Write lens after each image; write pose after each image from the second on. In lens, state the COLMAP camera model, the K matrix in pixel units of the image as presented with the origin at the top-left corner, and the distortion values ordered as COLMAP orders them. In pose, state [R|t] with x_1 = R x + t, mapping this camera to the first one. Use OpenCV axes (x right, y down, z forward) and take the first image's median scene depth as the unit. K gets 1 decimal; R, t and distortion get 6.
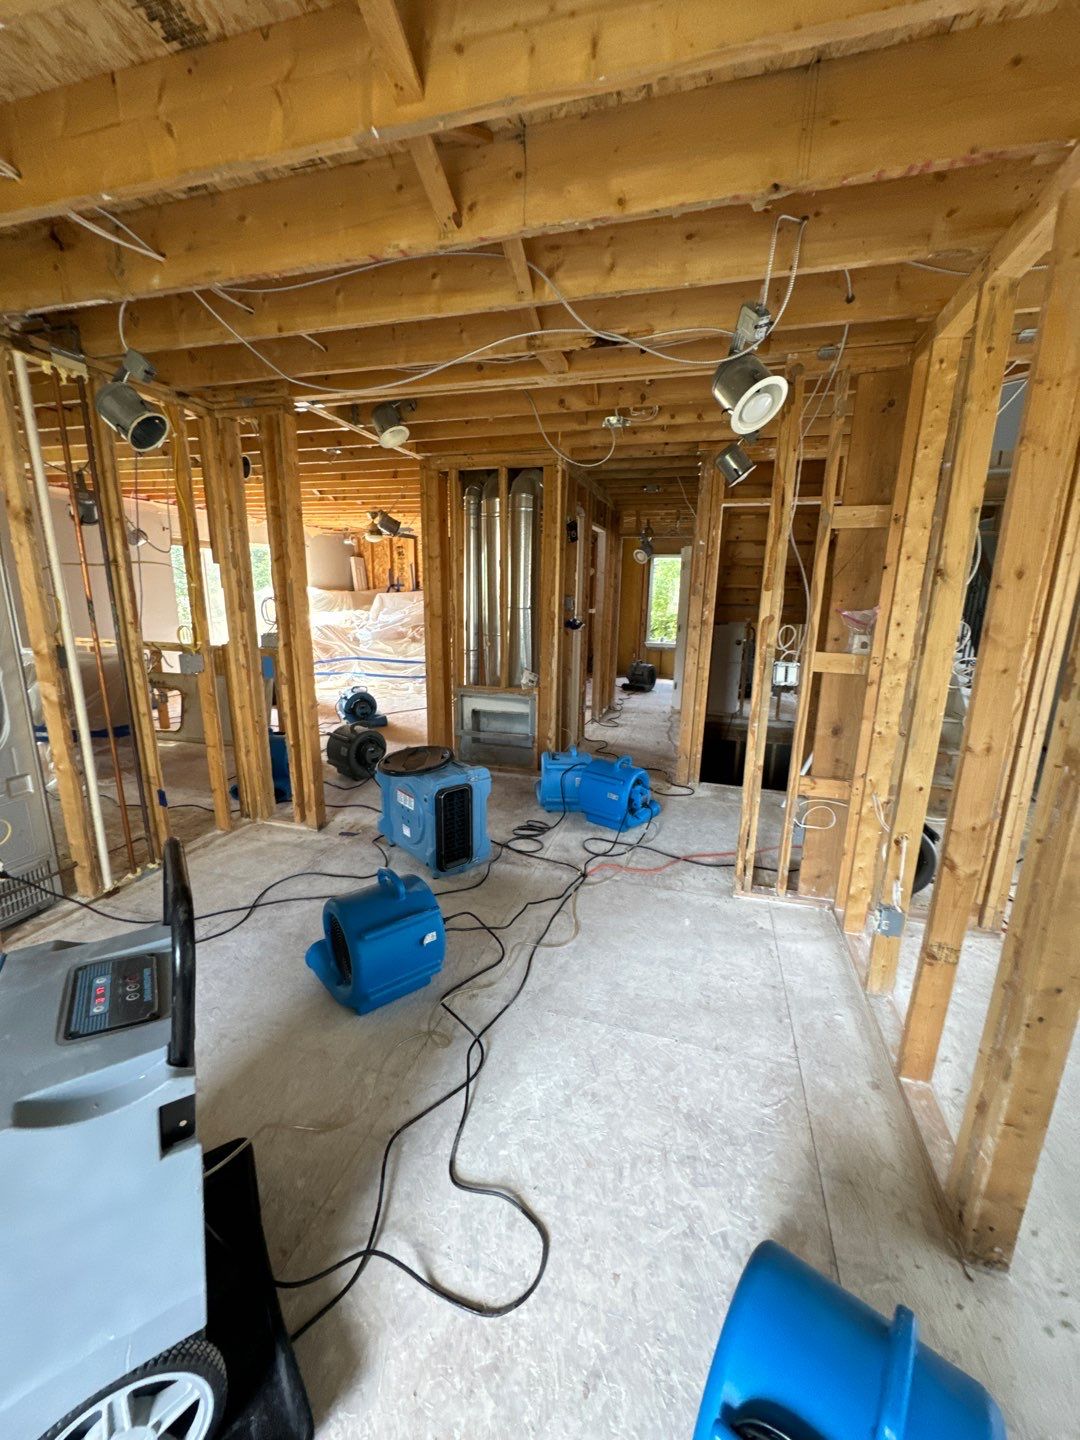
lens RADIAL K [[573.1, 0, 540.0], [0, 573.1, 720.0], [0, 0, 1]] dist [-0.001805, 0.000000]
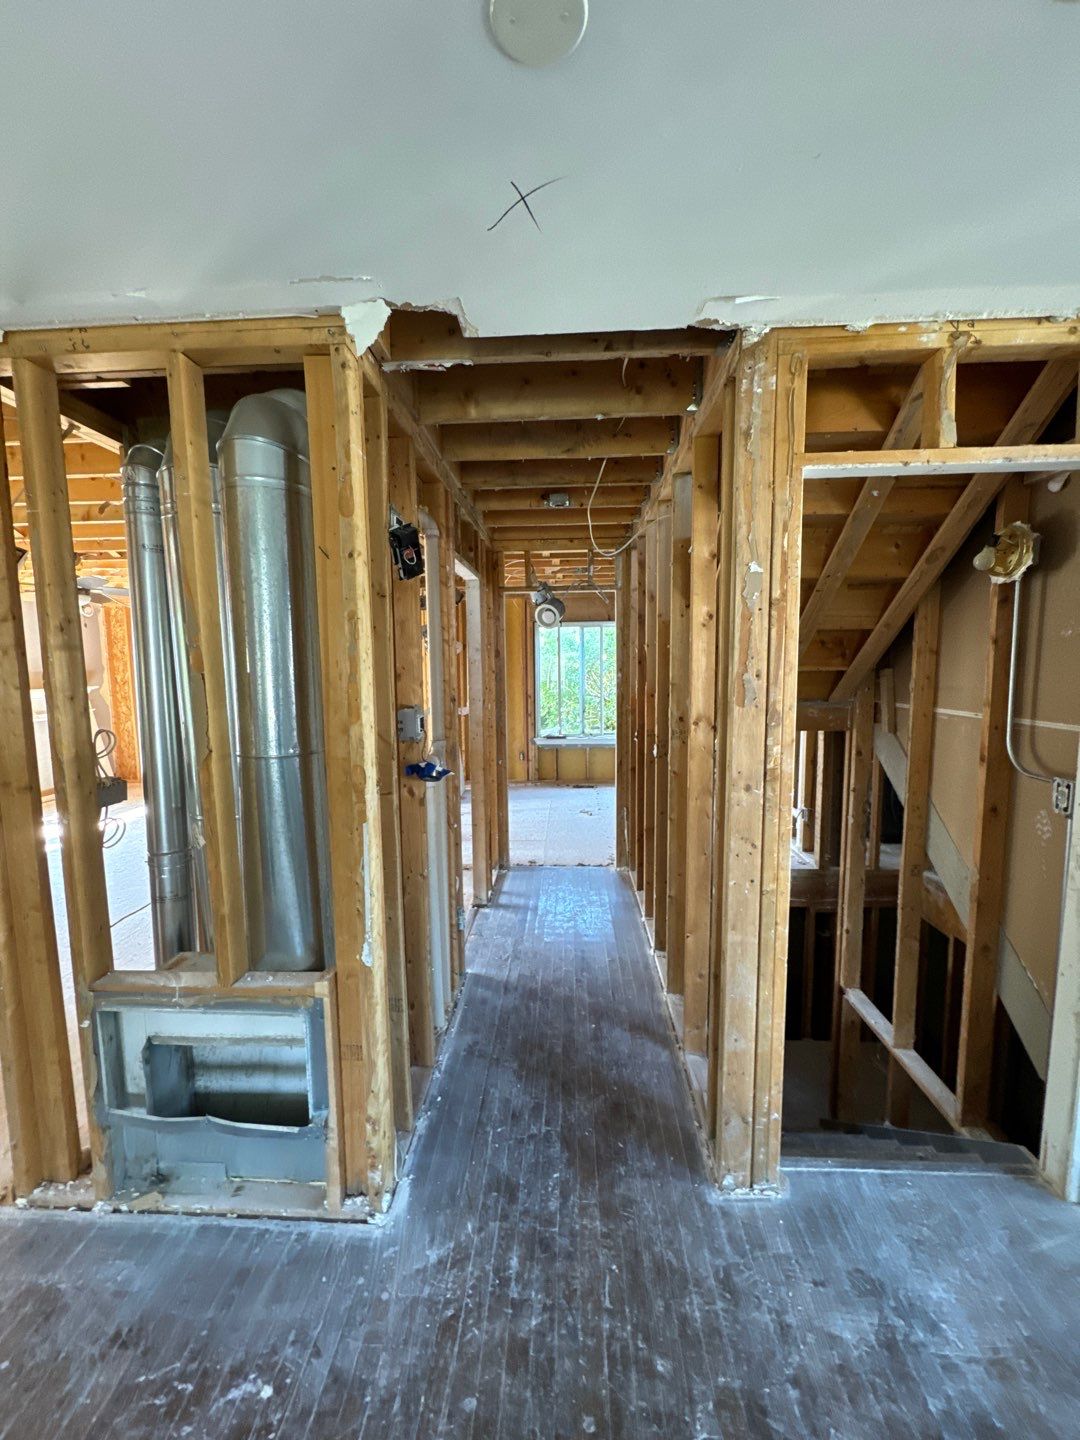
lens RADIAL K [[573.1, 0, 540.0], [0, 573.1, 720.0], [0, 0, 1]] dist [-0.001805, 0.000000]
pose [[0.972406, -0.055187, 0.226675, 0.049066], [0.082177, 0.990371, -0.111408, -0.159212], [-0.218344, 0.126961, 0.967578, 0.598409]]
